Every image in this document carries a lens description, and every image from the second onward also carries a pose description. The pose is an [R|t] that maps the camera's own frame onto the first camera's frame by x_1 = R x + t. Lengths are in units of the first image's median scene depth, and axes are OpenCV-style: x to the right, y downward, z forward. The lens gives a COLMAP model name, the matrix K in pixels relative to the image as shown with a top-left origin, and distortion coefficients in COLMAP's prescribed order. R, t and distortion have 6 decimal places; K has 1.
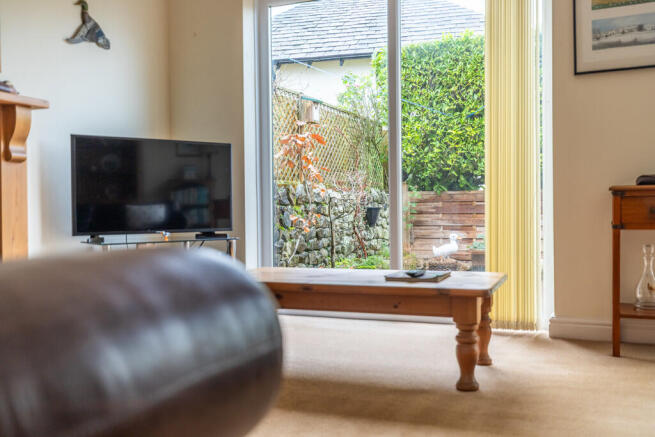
lens RADIAL K [[642.5, 0, 329.1], [0, 642.5, 214.1], [0, 0, 1]] dist [0.007159, 0.000000]
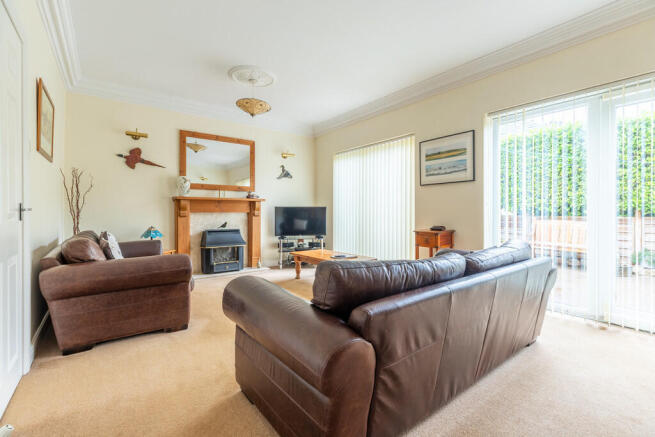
lens RADIAL K [[302.0, 0, 323.9], [0, 302.0, 212.4], [0, 0, 1]] dist [0.028801, -0.000232]
pose [[0.860779, 0.013029, -0.508811, 0.678735], [-0.012418, 0.999912, 0.004596, -0.107795], [0.508827, 0.002363, 0.860866, -0.277197]]
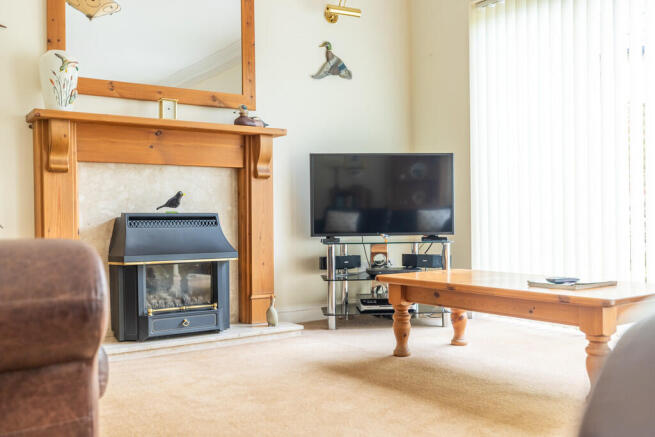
lens RADIAL K [[642.5, 0, 324.6], [0, 642.5, 214.2], [0, 0, 1]] dist [0.007159, 0.000000]
pose [[0.842310, -0.000632, -0.538994, 0.294868], [-0.002007, 0.999989, -0.004309, -0.003403], [0.538990, 0.004711, 0.842299, -0.020025]]
